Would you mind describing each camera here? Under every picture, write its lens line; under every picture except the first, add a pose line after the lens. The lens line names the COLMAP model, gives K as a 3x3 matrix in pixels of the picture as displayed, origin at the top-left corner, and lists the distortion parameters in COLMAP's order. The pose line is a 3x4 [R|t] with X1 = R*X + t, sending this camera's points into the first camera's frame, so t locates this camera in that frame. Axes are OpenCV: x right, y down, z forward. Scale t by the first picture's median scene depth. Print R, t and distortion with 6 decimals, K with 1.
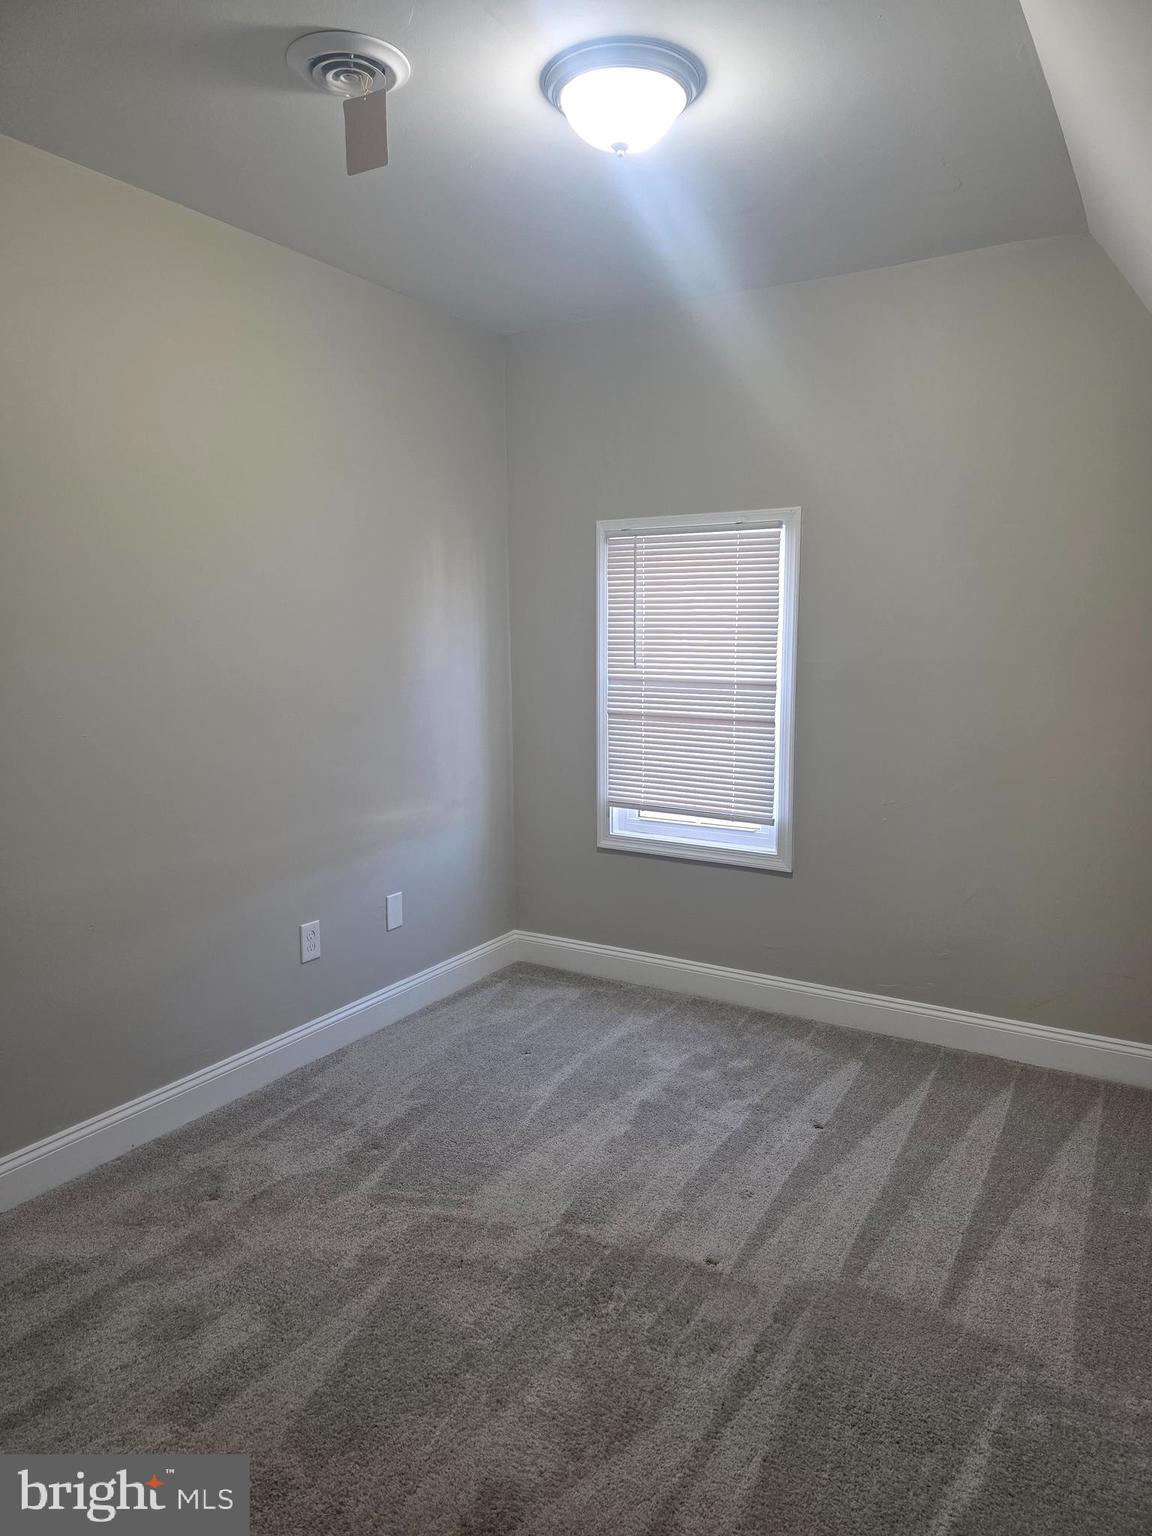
lens RADIAL K [[1022.8, 0, 597.1], [0, 1022.8, 768.0], [0, 0, 1]] dist [0.075592, -0.057489]
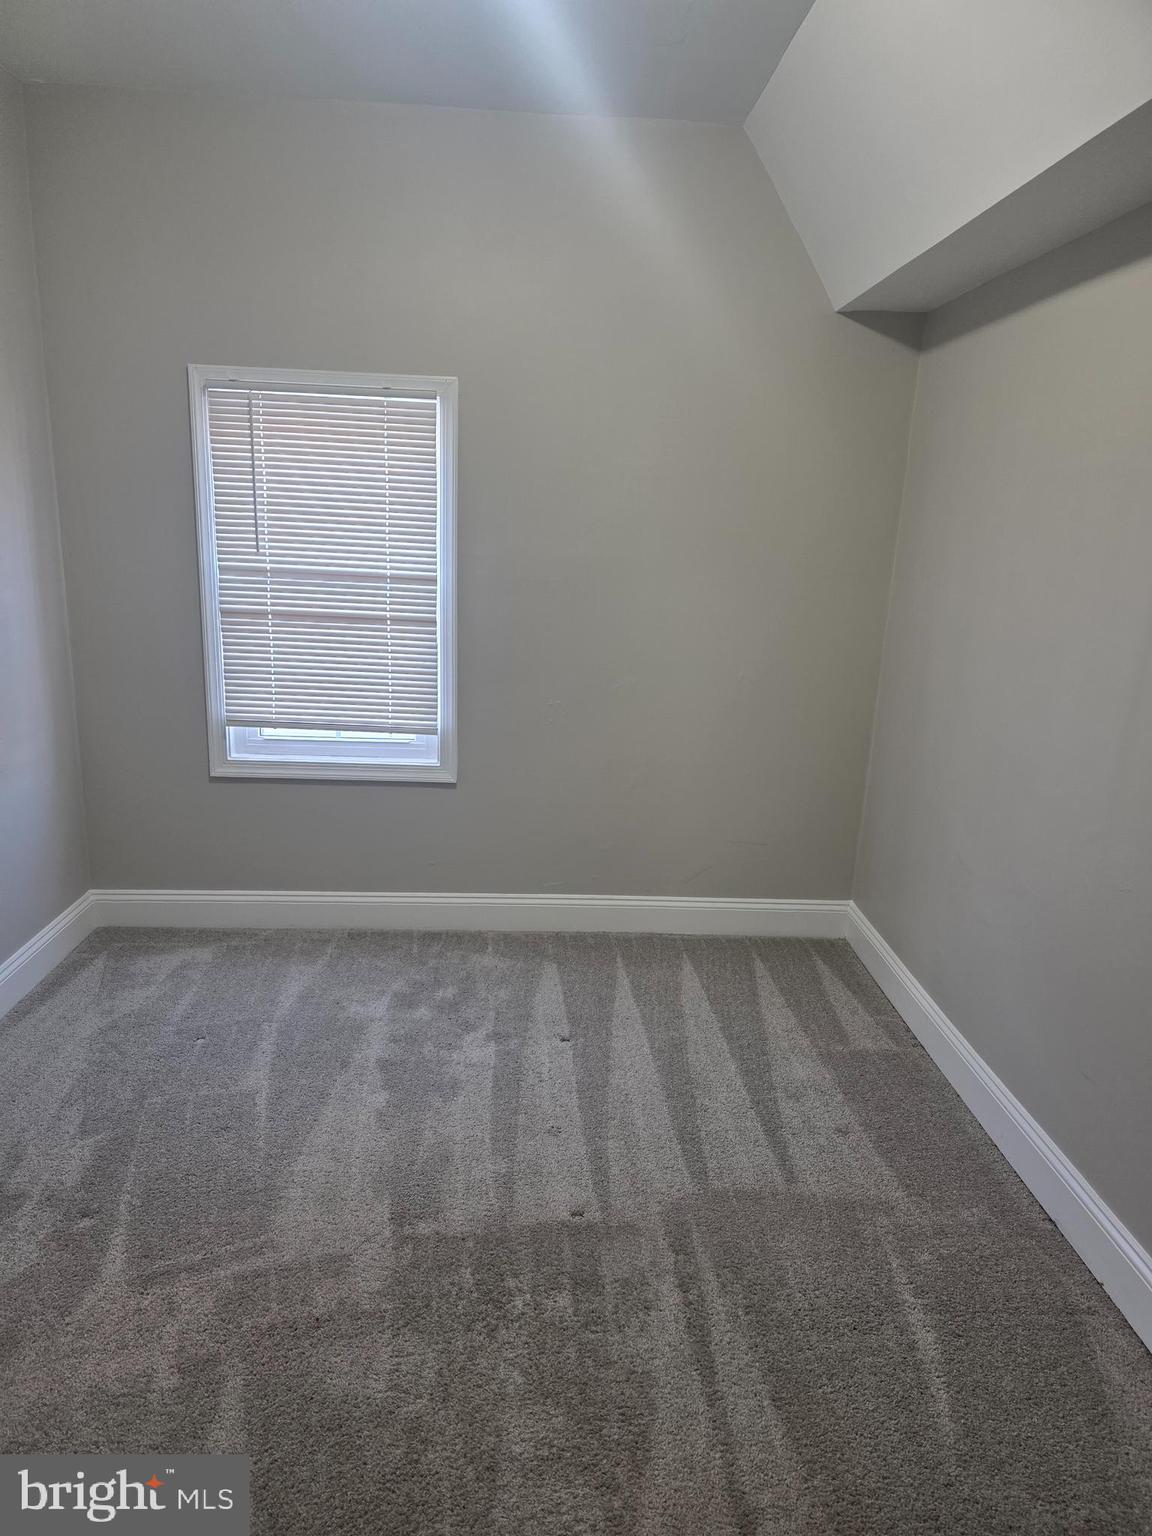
lens RADIAL K [[1022.8, 0, 597.1], [0, 1022.8, 768.0], [0, 0, 1]] dist [0.075592, -0.057489]
pose [[0.841731, -0.096282, 0.531242, -0.243630], [0.037727, 0.992054, 0.120023, -0.023421], [-0.538577, -0.080985, 0.838675, 0.181499]]
